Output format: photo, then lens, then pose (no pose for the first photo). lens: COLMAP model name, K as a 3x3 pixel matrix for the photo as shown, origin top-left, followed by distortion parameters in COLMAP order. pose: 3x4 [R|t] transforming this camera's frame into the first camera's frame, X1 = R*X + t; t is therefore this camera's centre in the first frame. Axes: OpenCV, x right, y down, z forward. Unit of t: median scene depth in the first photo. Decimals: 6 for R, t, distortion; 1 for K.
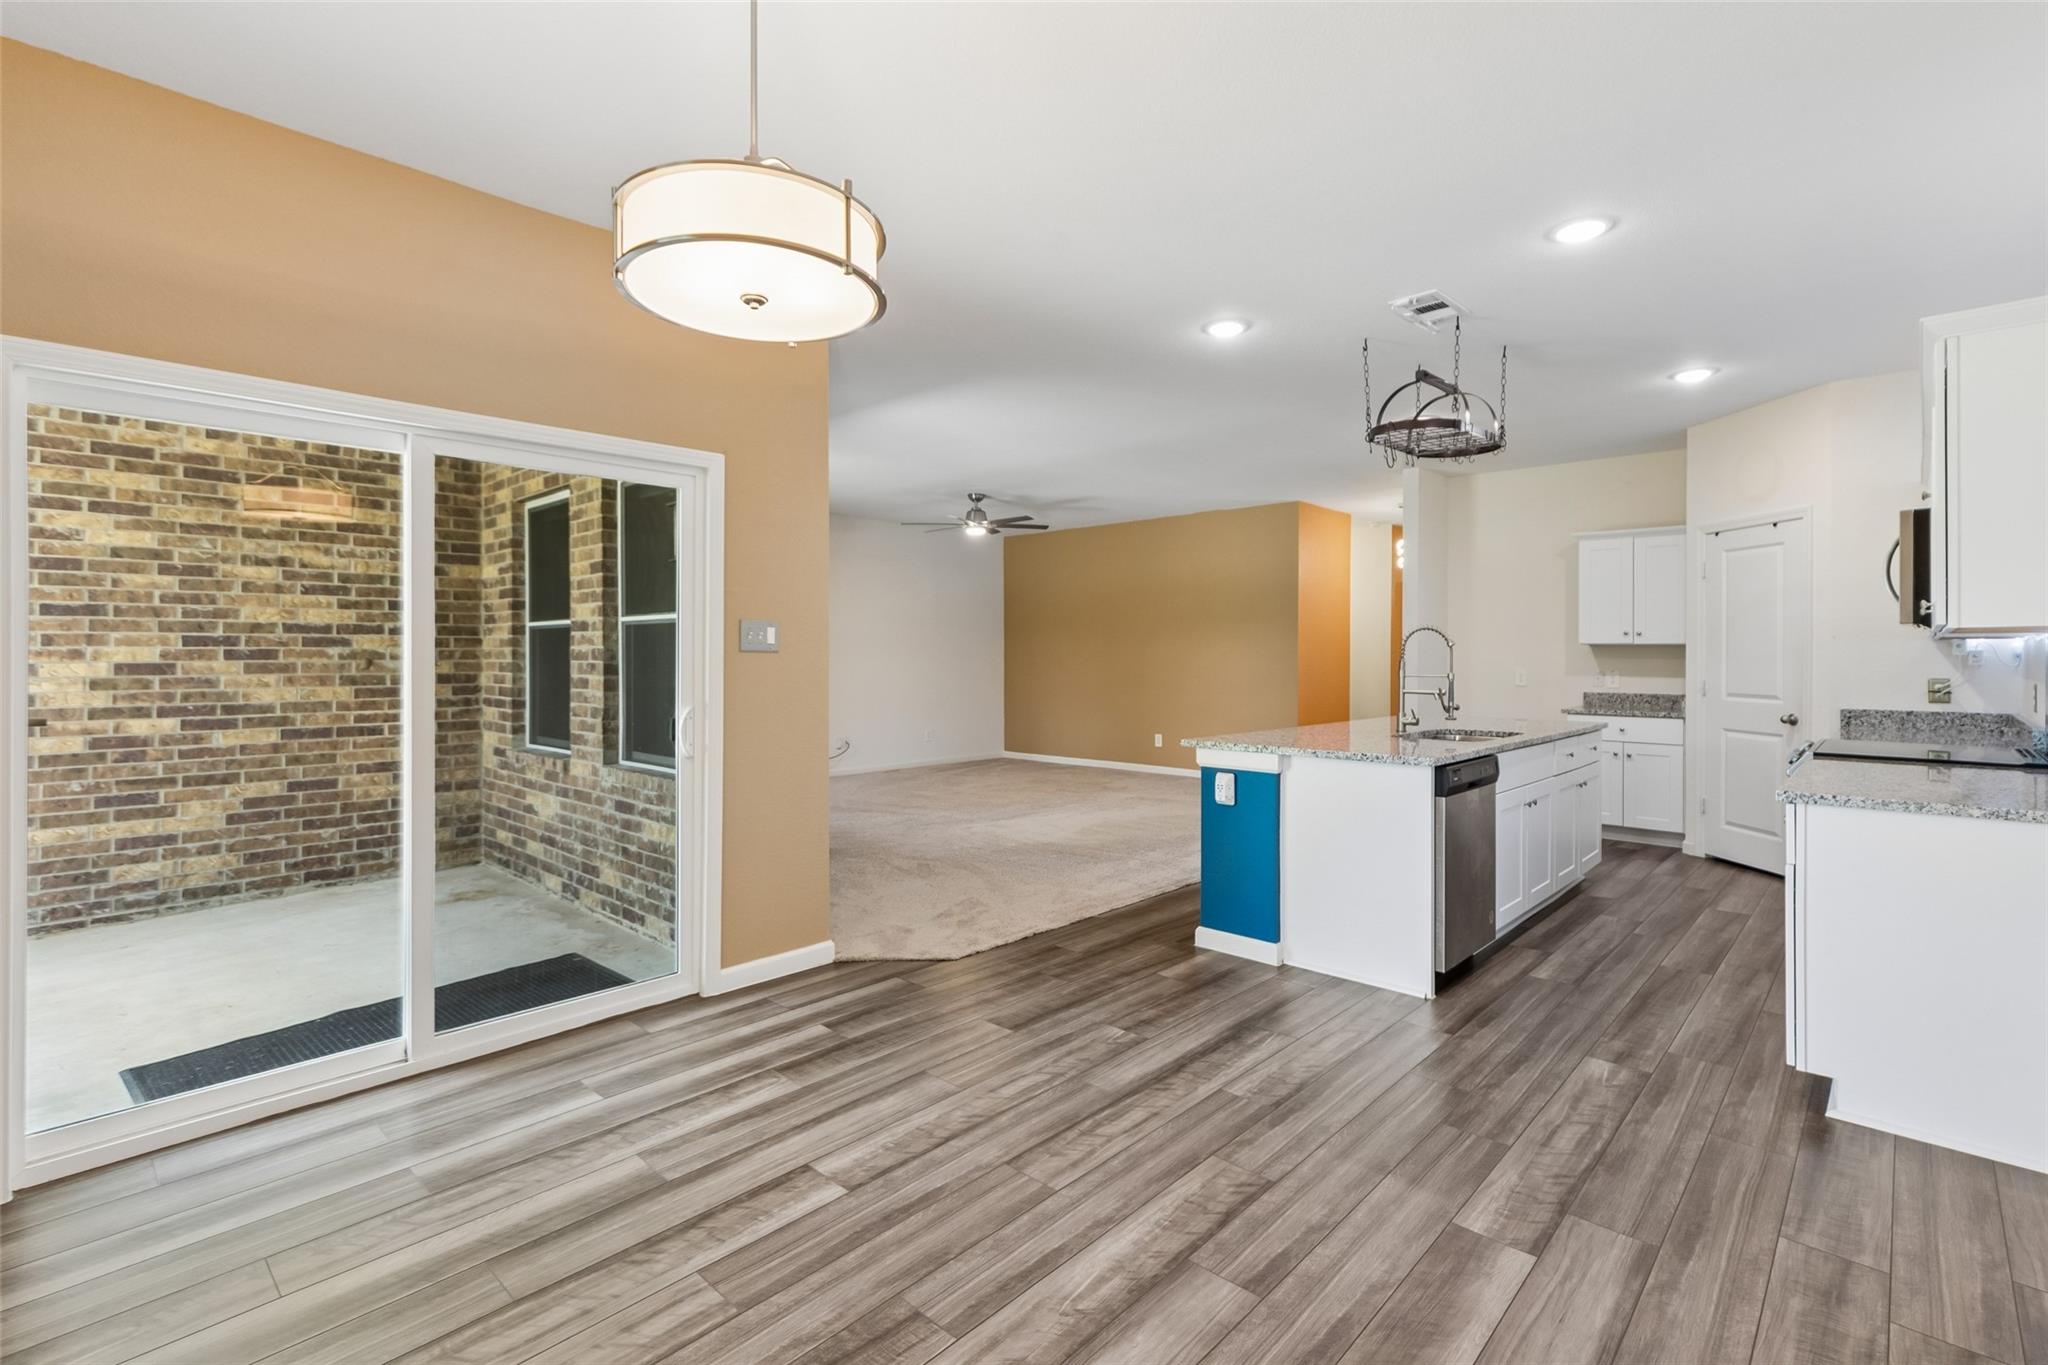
lens RADIAL K [[952.8, 0, 1020.5], [0, 952.8, 662.9], [0, 0, 1]] dist [0.014382, 0.000180]
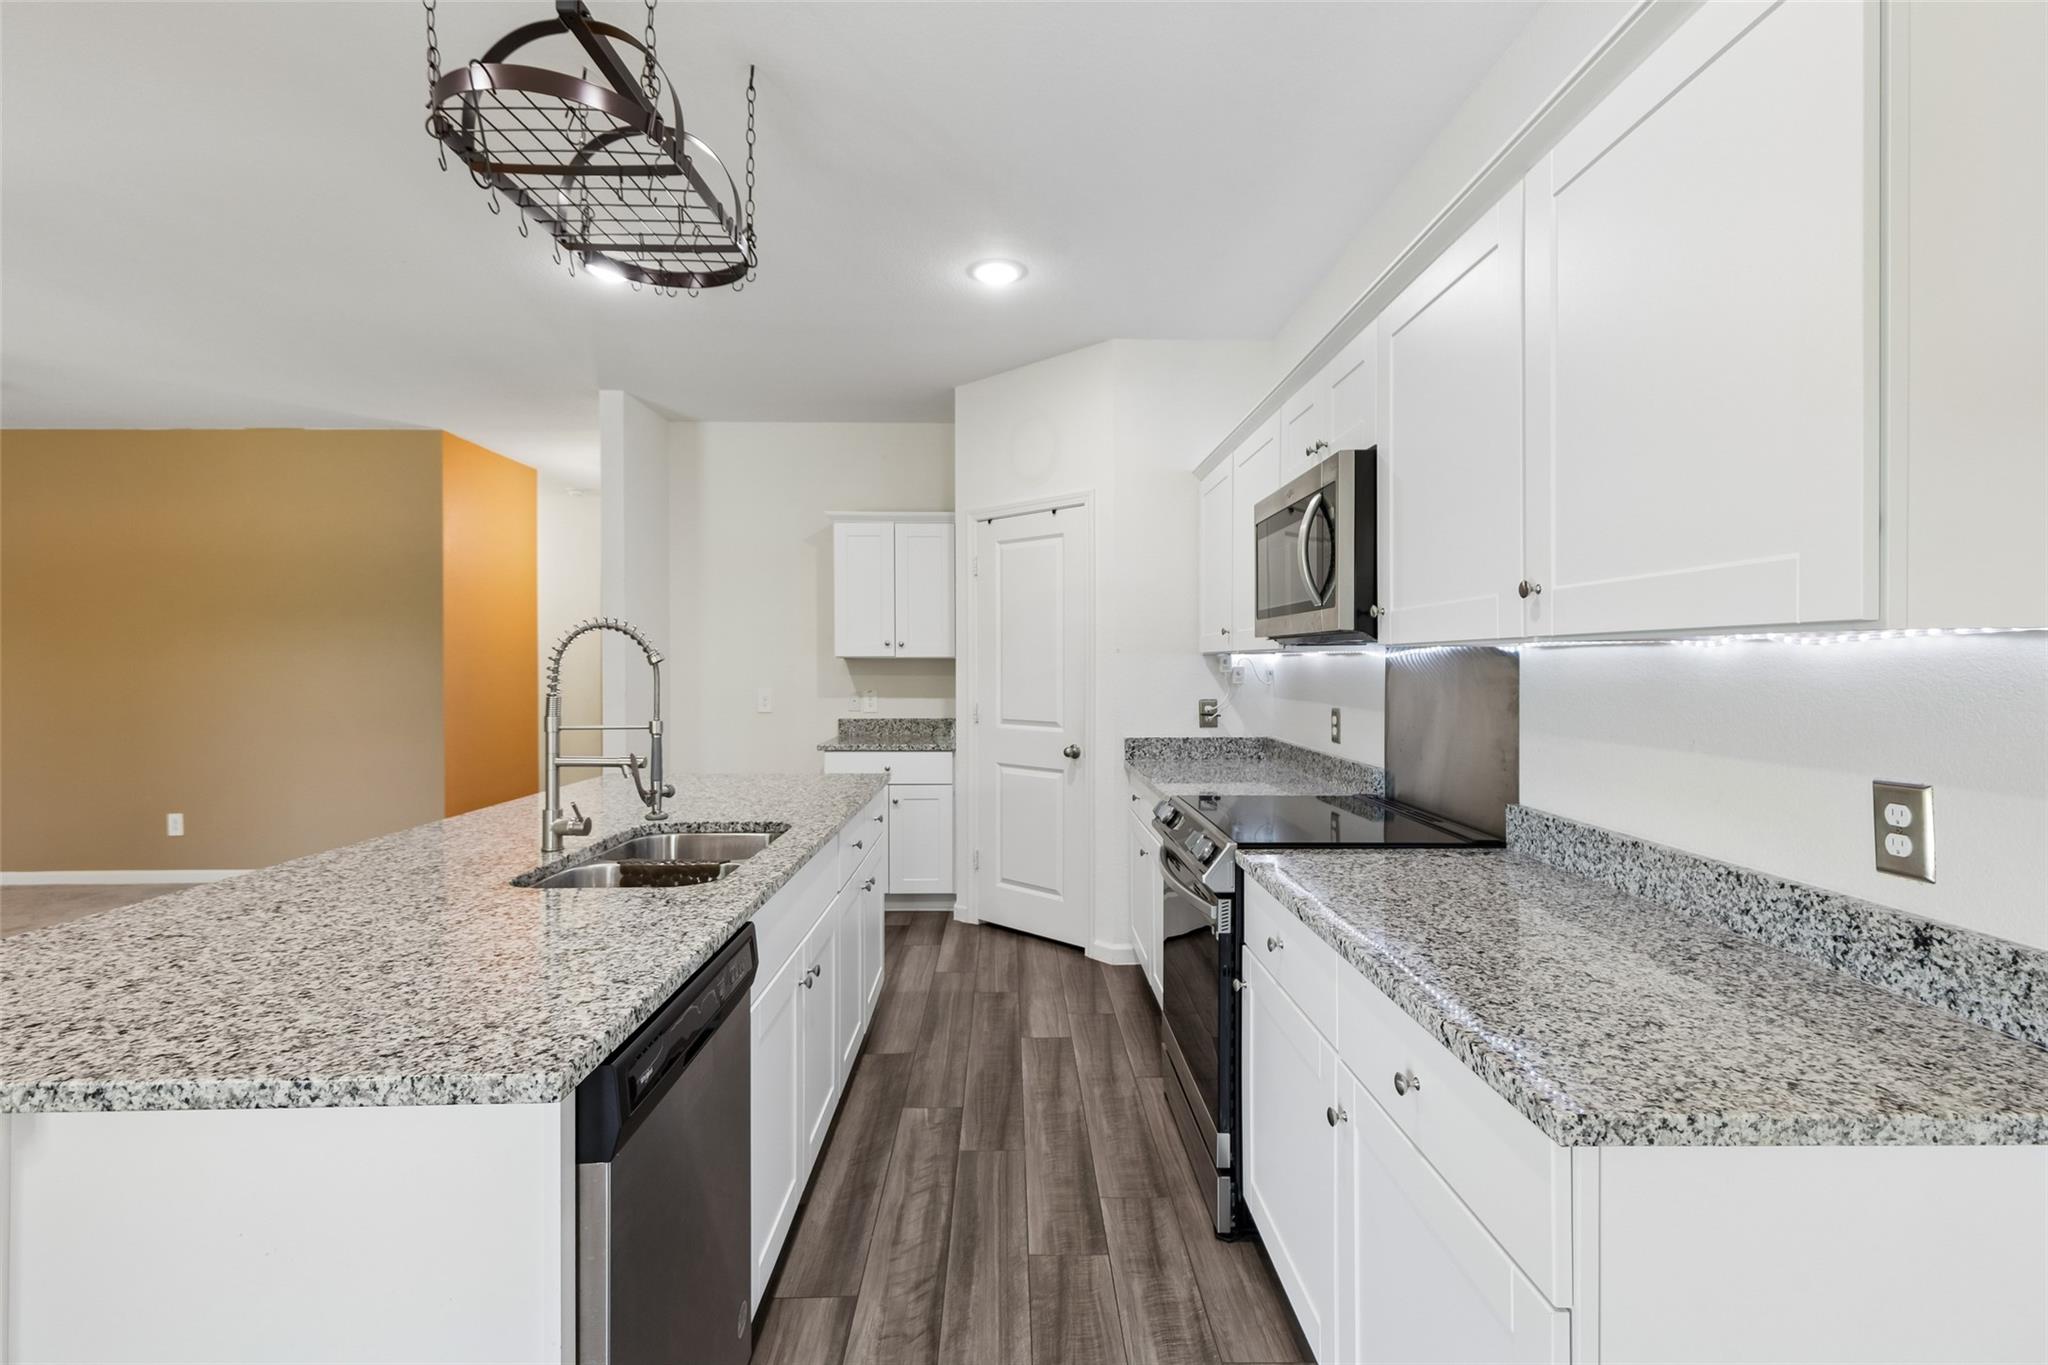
lens RADIAL K [[952.8, 0, 1020.5], [0, 952.8, 662.9], [0, 0, 1]] dist [0.014382, 0.000180]
pose [[0.724568, -0.001070, 0.689203, 0.196774], [0.009340, 0.999922, -0.008266, -0.008962], [-0.689140, 0.012426, 0.724521, 0.410944]]
